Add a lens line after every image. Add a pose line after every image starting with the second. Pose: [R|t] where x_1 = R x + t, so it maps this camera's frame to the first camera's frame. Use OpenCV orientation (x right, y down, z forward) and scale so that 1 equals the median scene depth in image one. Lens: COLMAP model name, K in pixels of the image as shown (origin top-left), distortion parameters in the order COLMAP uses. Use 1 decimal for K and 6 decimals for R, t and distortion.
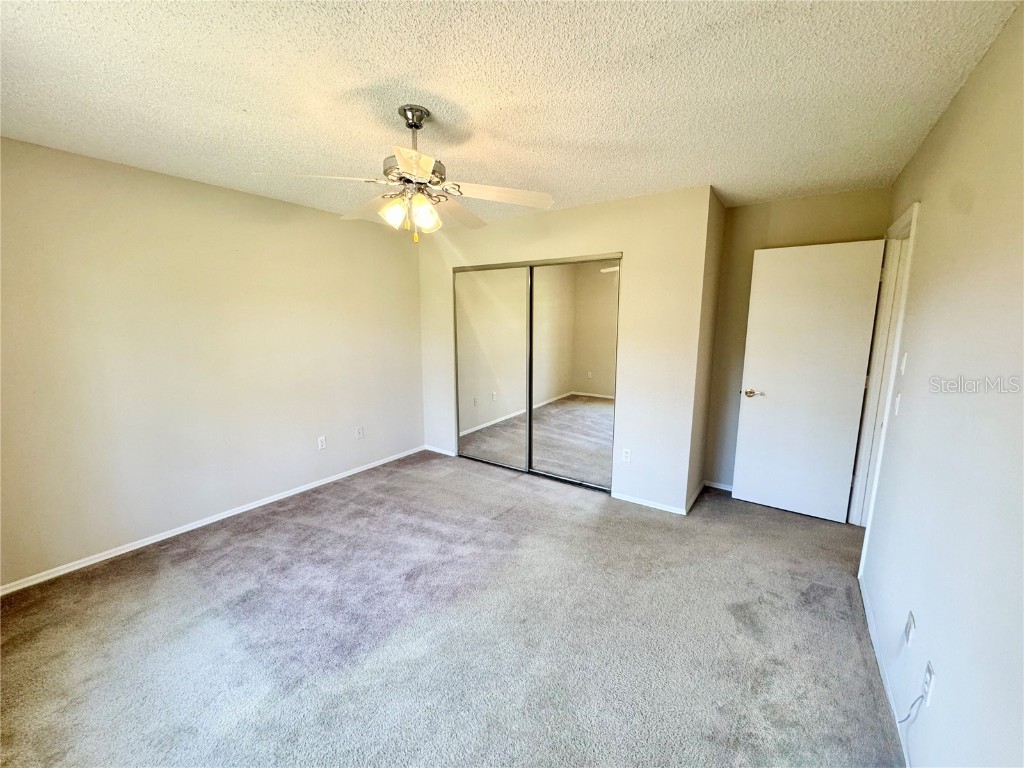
lens RADIAL K [[411.0, 0, 511.3], [0, 411.0, 384.7], [0, 0, 1]] dist [-0.003894, 0.000615]
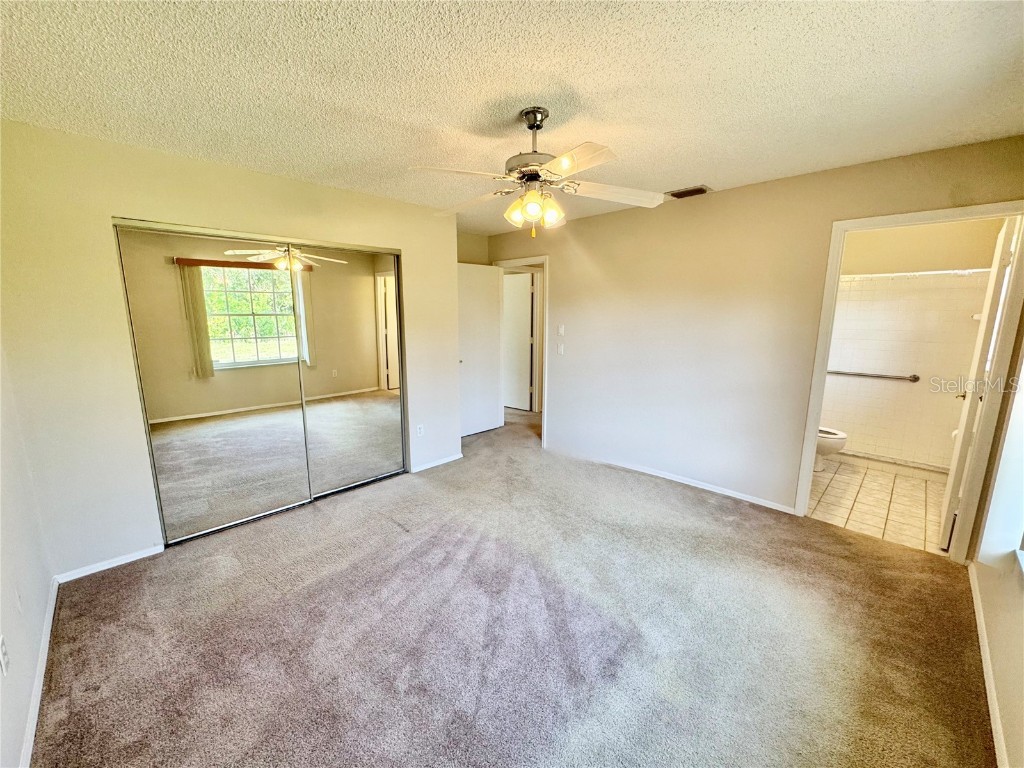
lens RADIAL K [[409.9, 0, 511.2], [0, 409.9, 384.7], [0, 0, 1]] dist [-0.002093, -0.000103]
pose [[0.185019, -0.172918, 0.967402, -0.802941], [0.167287, 0.975572, 0.142385, -0.078877], [-0.968392, 0.135490, 0.209427, 0.526731]]
